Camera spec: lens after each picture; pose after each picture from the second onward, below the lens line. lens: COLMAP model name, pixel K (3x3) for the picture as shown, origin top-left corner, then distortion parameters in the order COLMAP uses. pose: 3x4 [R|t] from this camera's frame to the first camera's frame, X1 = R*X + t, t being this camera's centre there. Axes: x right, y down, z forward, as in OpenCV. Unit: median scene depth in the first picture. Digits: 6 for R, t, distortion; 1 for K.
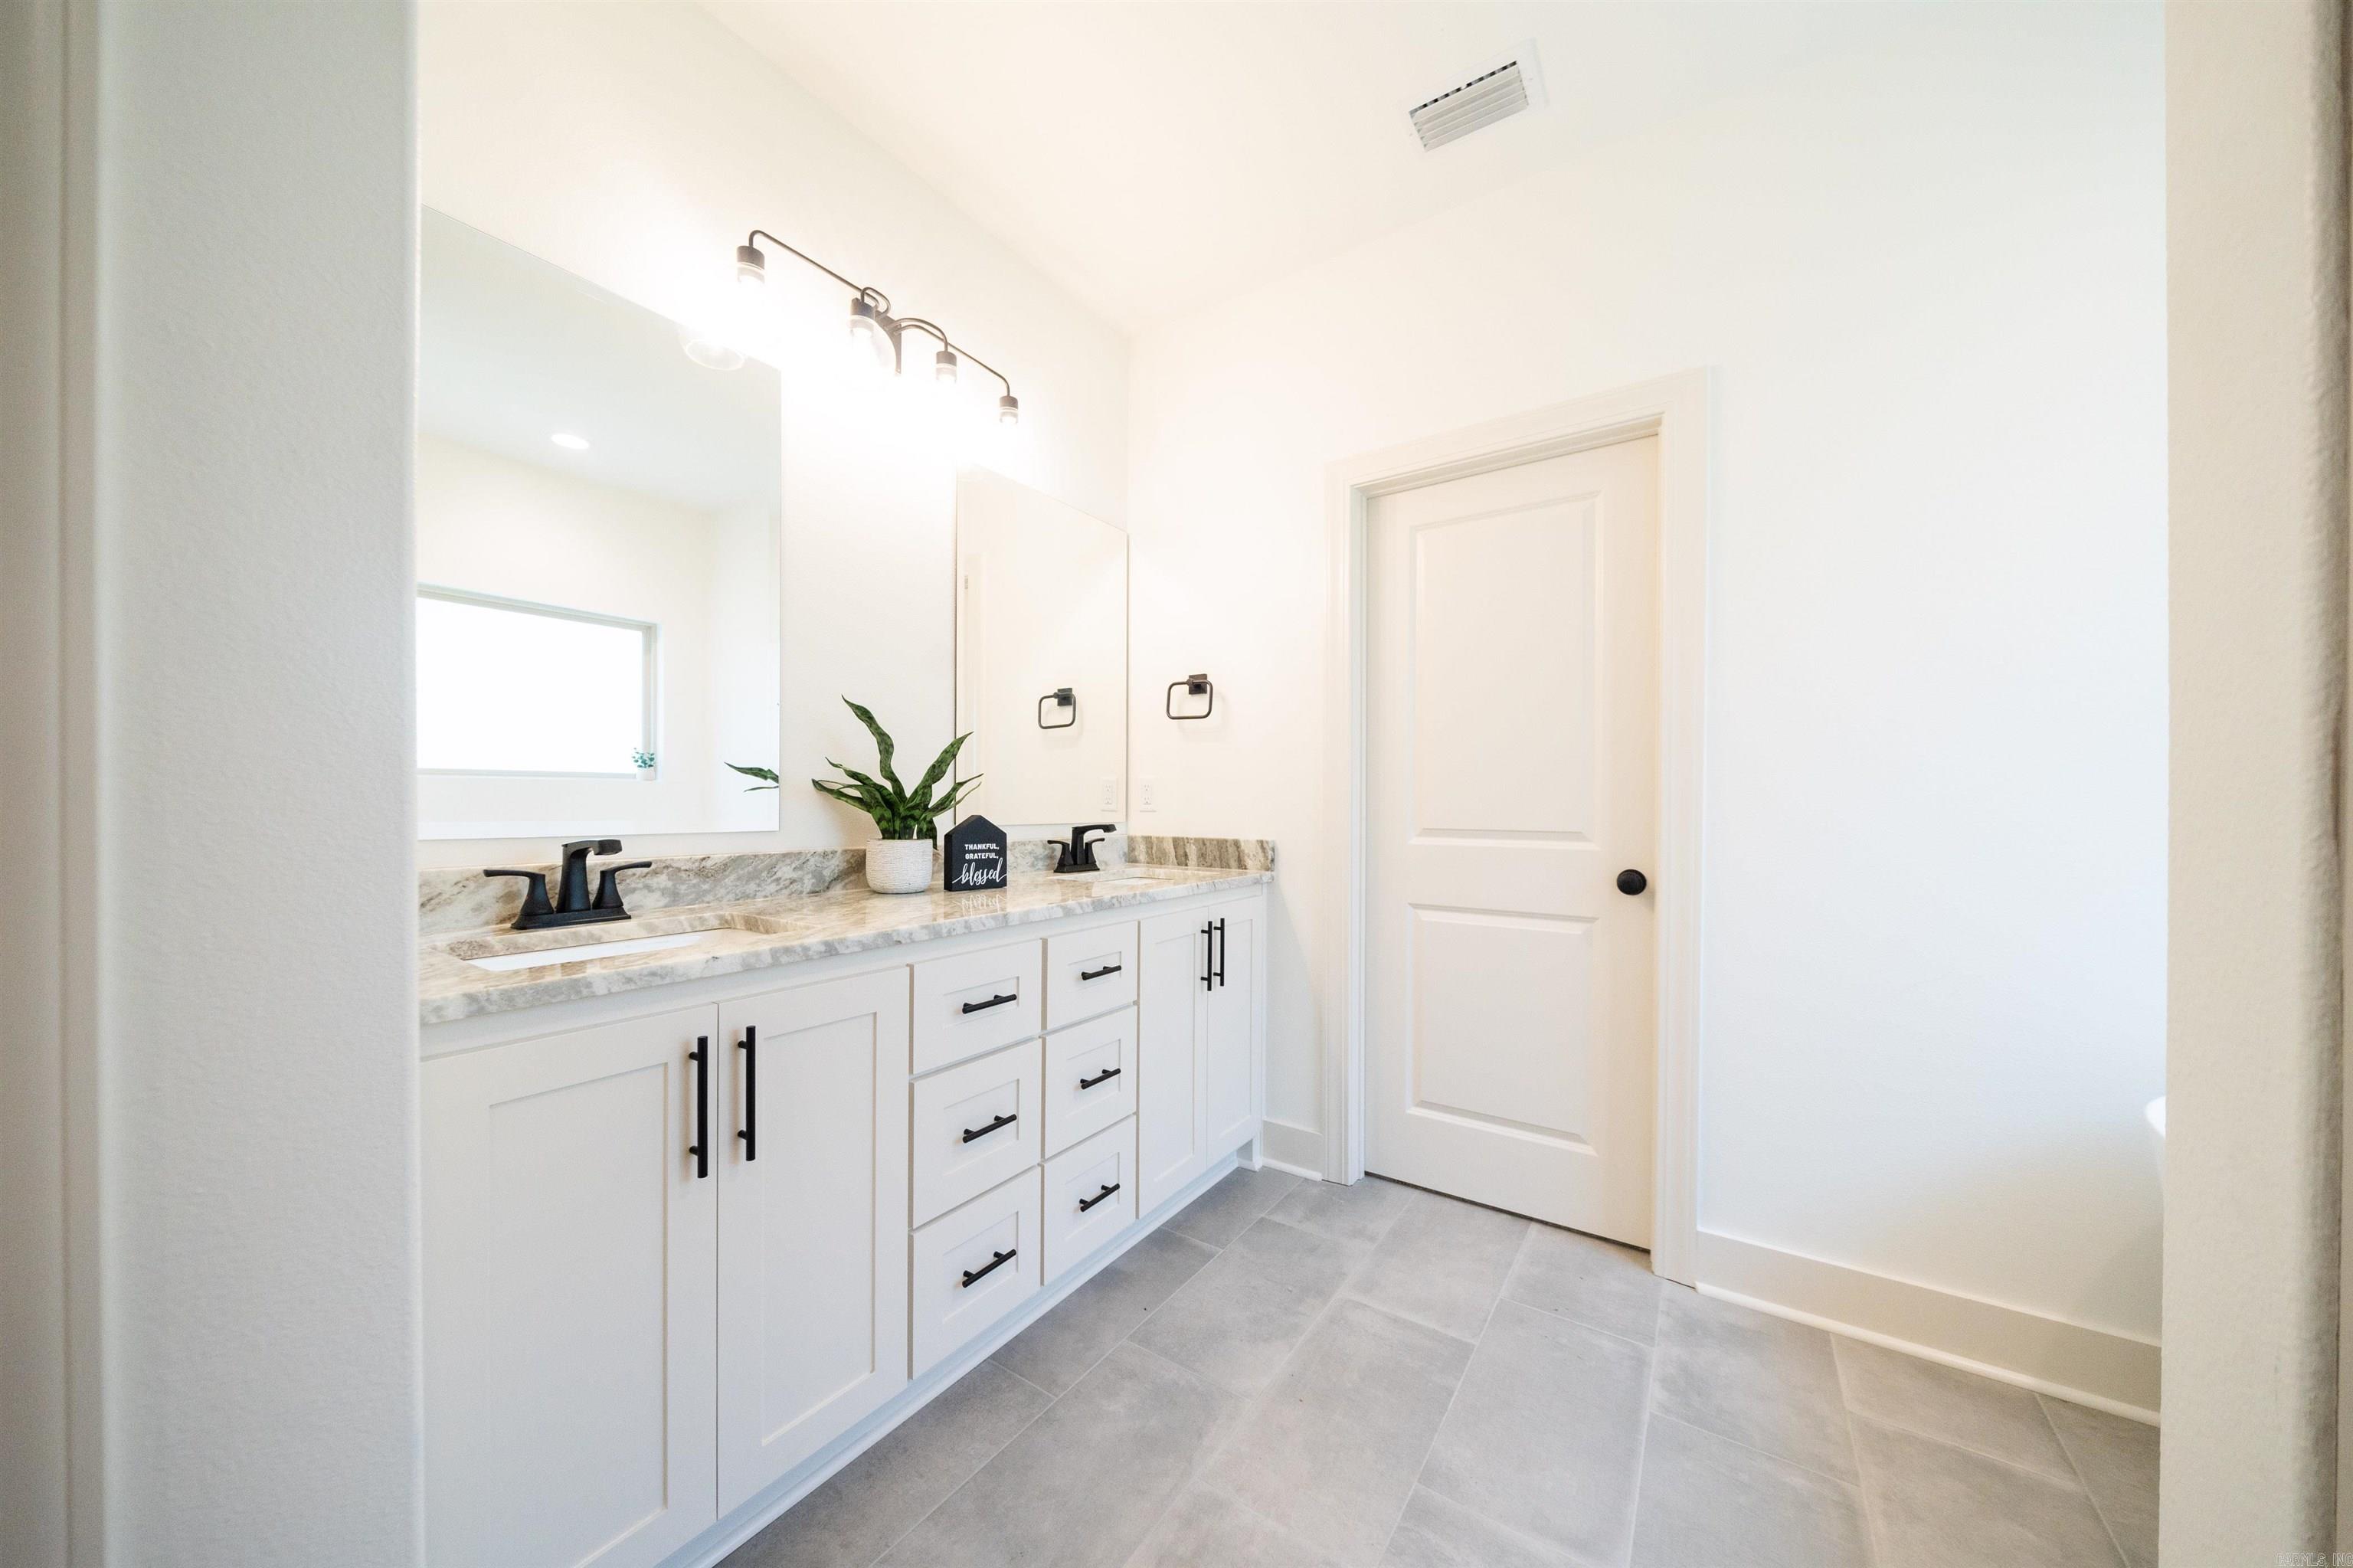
lens RADIAL K [[796.5, 0, 1168.6], [0, 796.5, 804.2], [0, 0, 1]] dist [-0.004062, -0.000190]
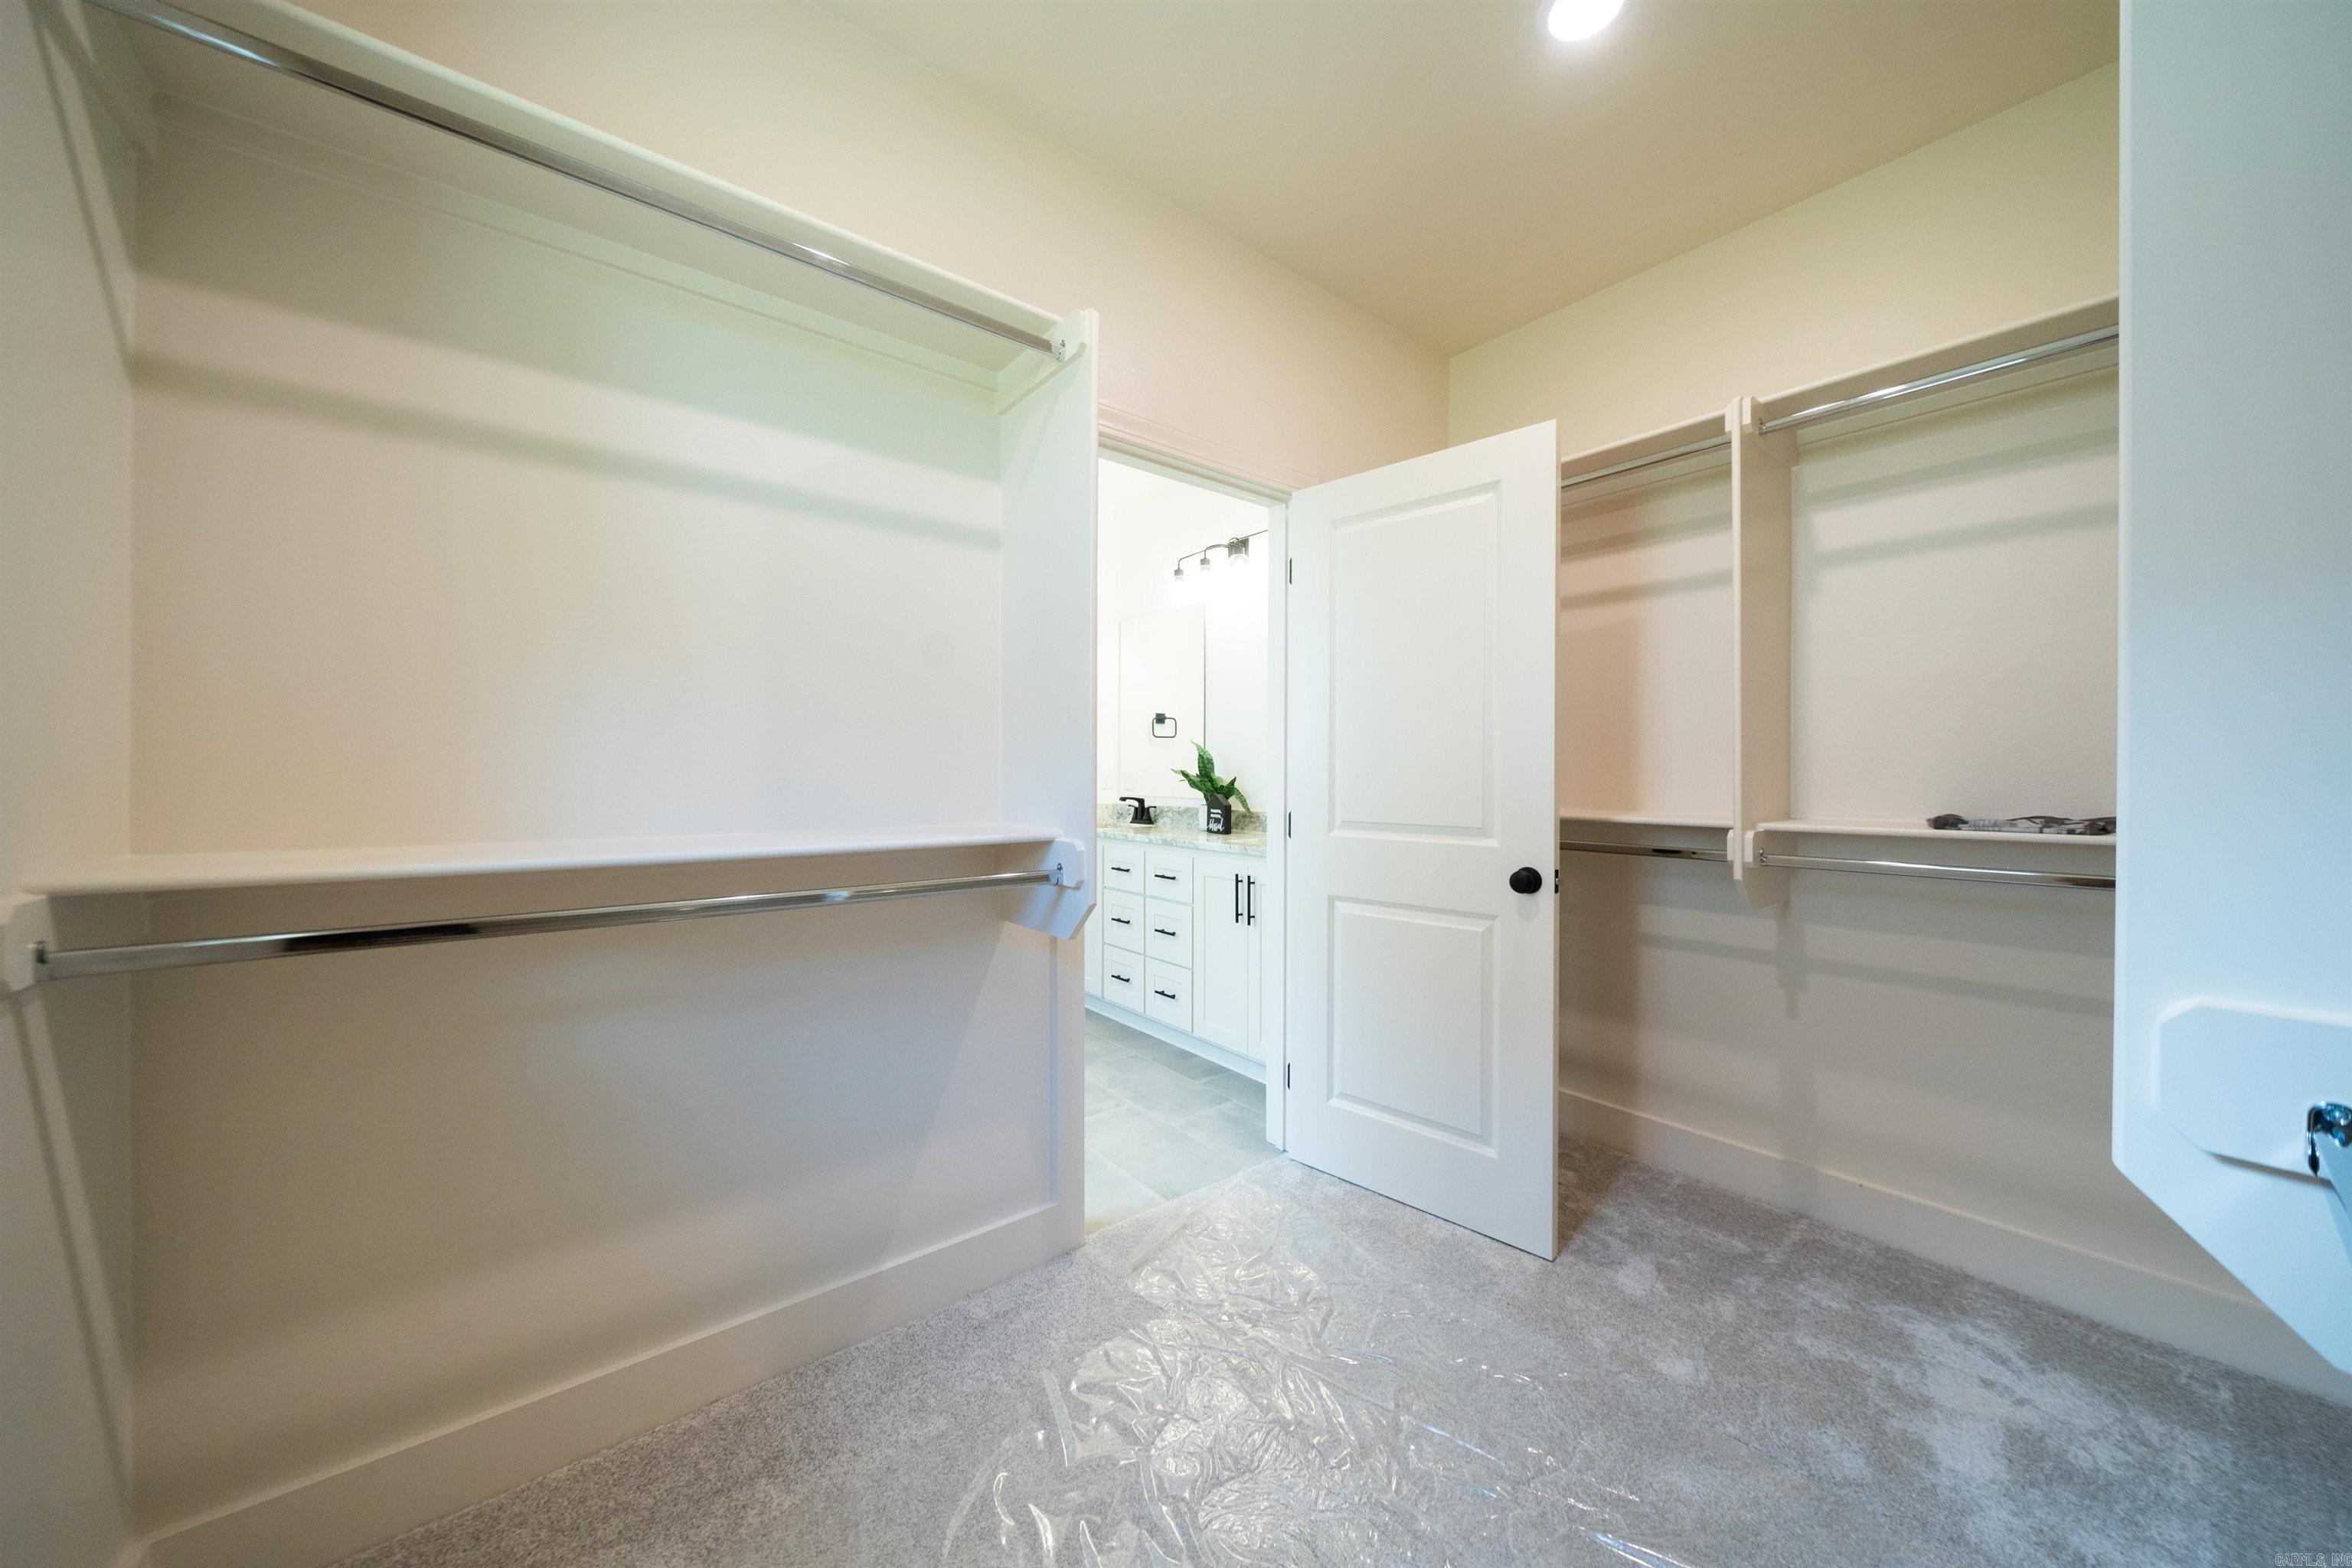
lens RADIAL K [[796.1, 0, 1179.3], [0, 796.1, 769.1], [0, 0, 1]] dist [-0.004062, -0.000190]
pose [[-0.281473, -0.009531, -0.959522, 1.701435], [-0.005650, 0.999950, -0.008275, -0.032835], [0.959553, 0.003092, -0.281512, 1.529152]]
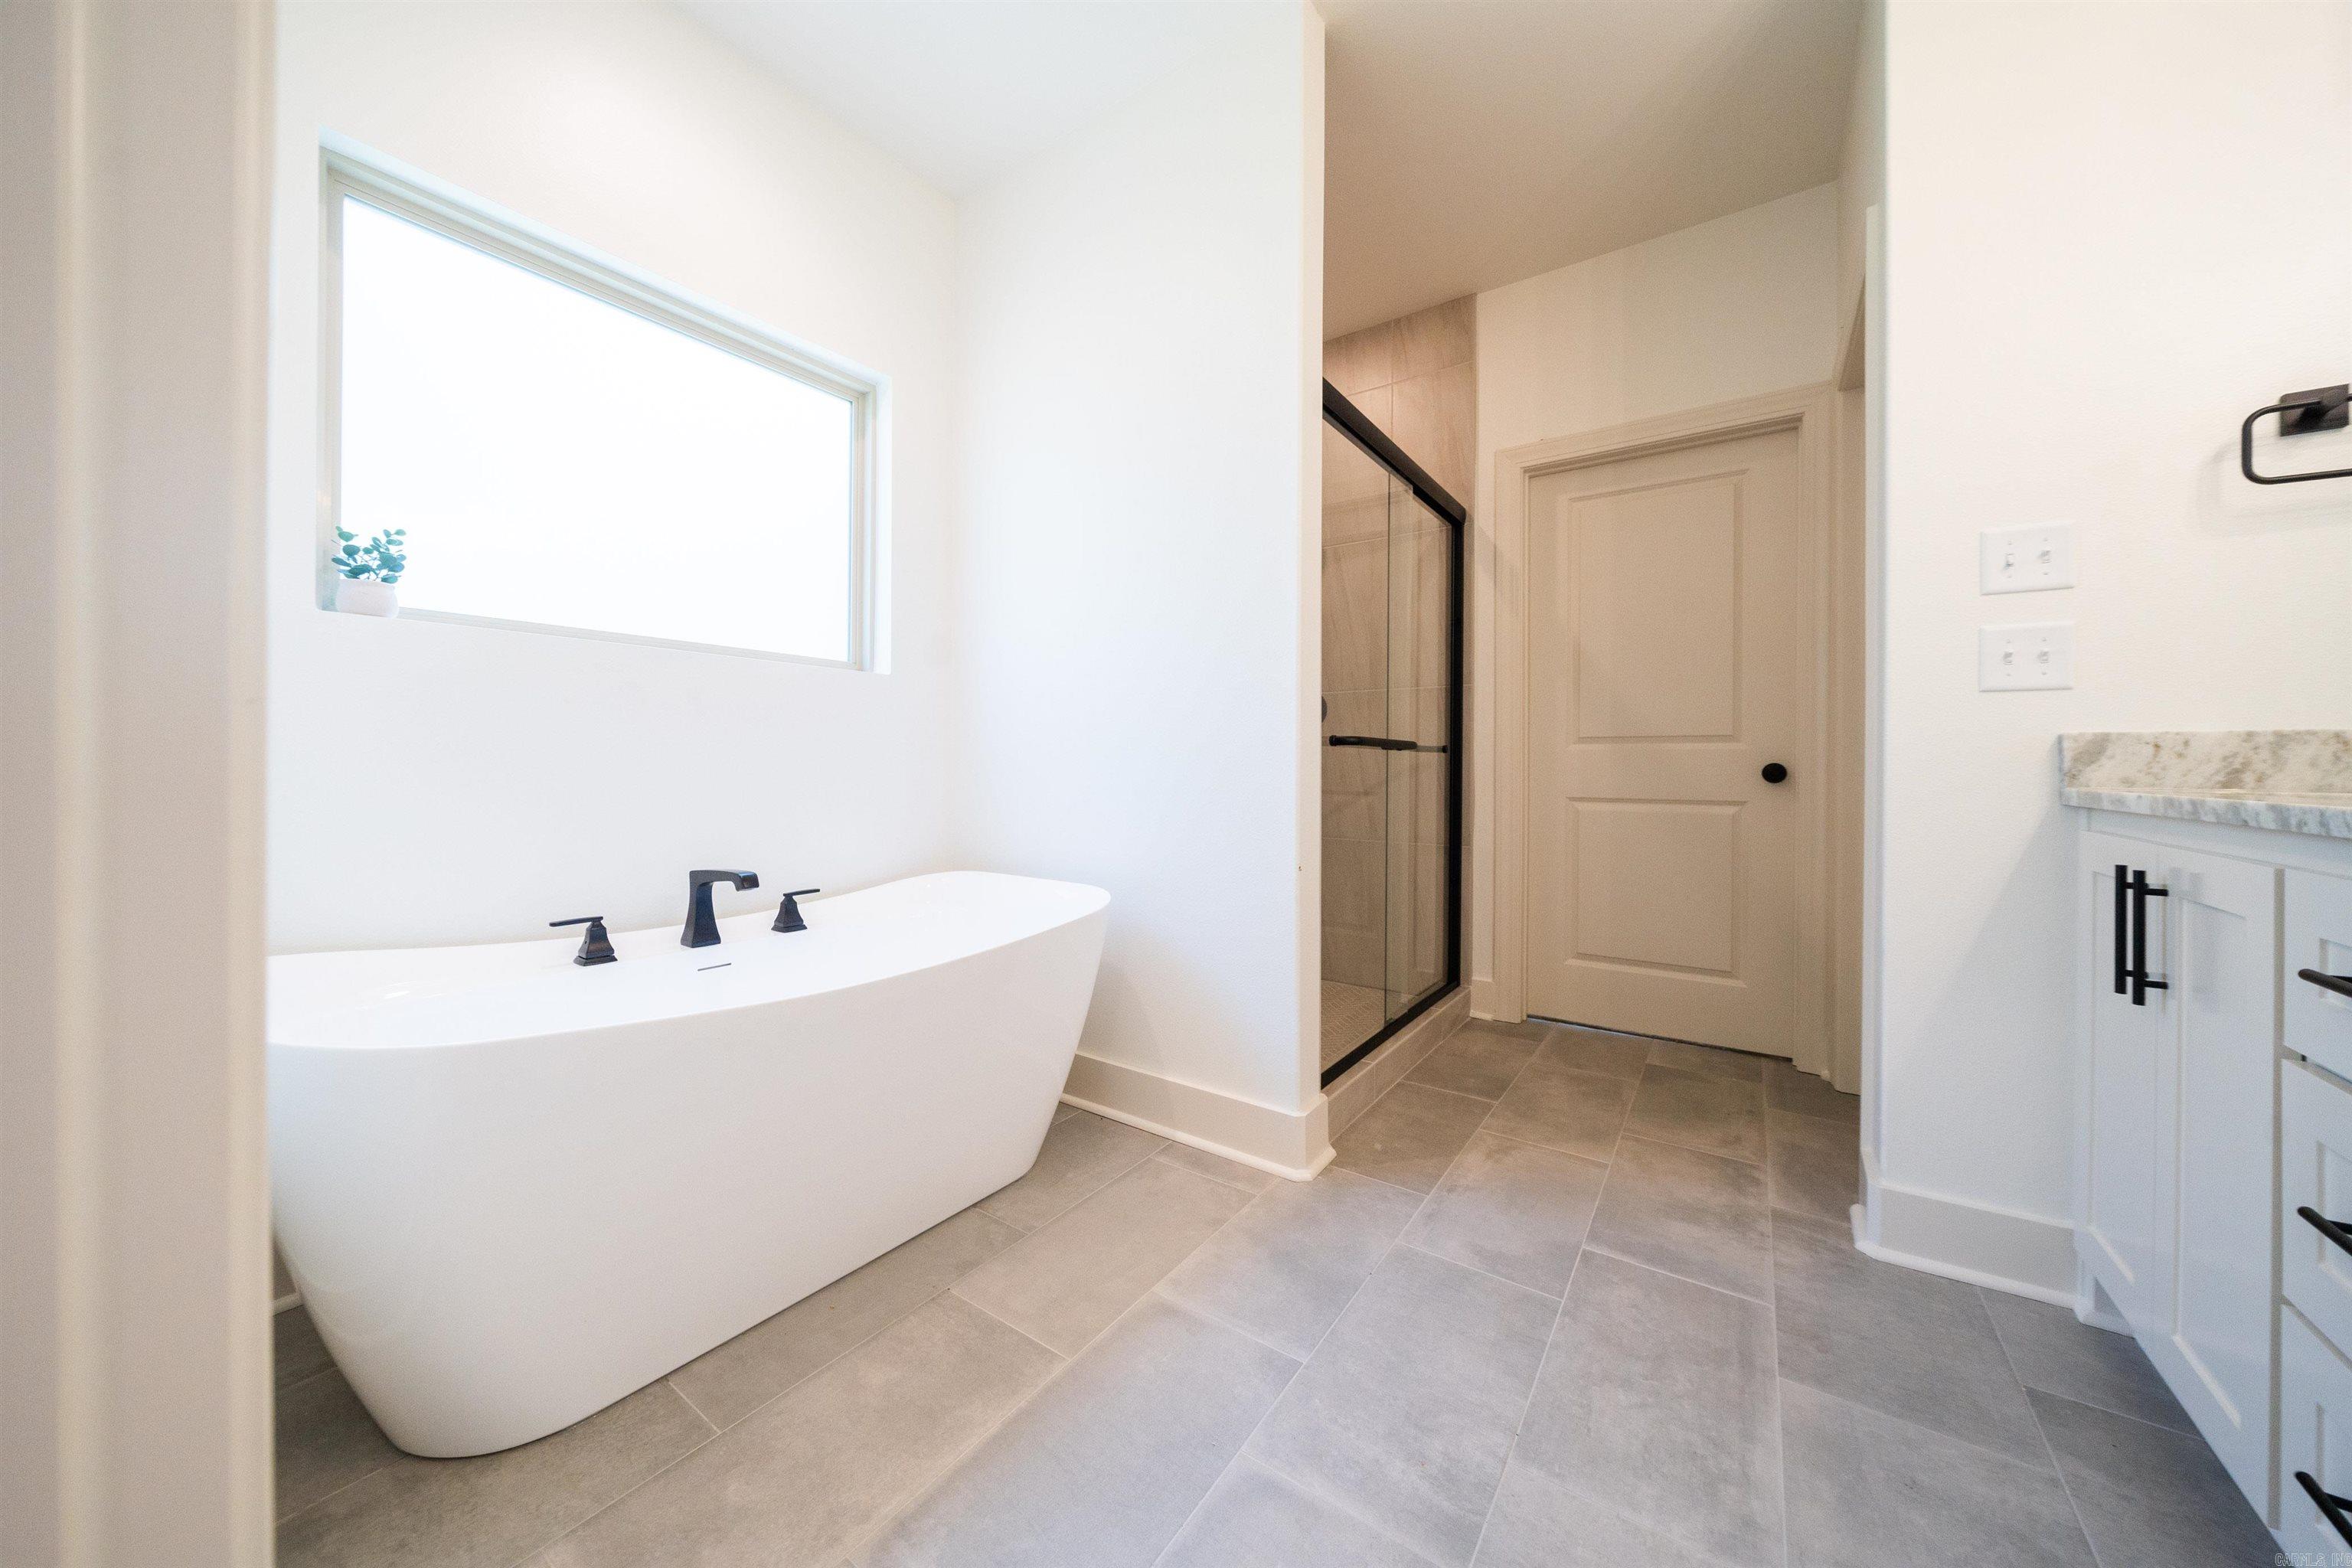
lens RADIAL K [[796.1, 0, 1166.6], [0, 796.1, 760.8], [0, 0, 1]] dist [-0.004062, -0.000190]
pose [[-0.999796, -0.008425, 0.018332, 0.410439], [-0.008502, 0.999955, -0.004111, 0.095576], [-0.018296, -0.004266, -0.999824, 1.231330]]
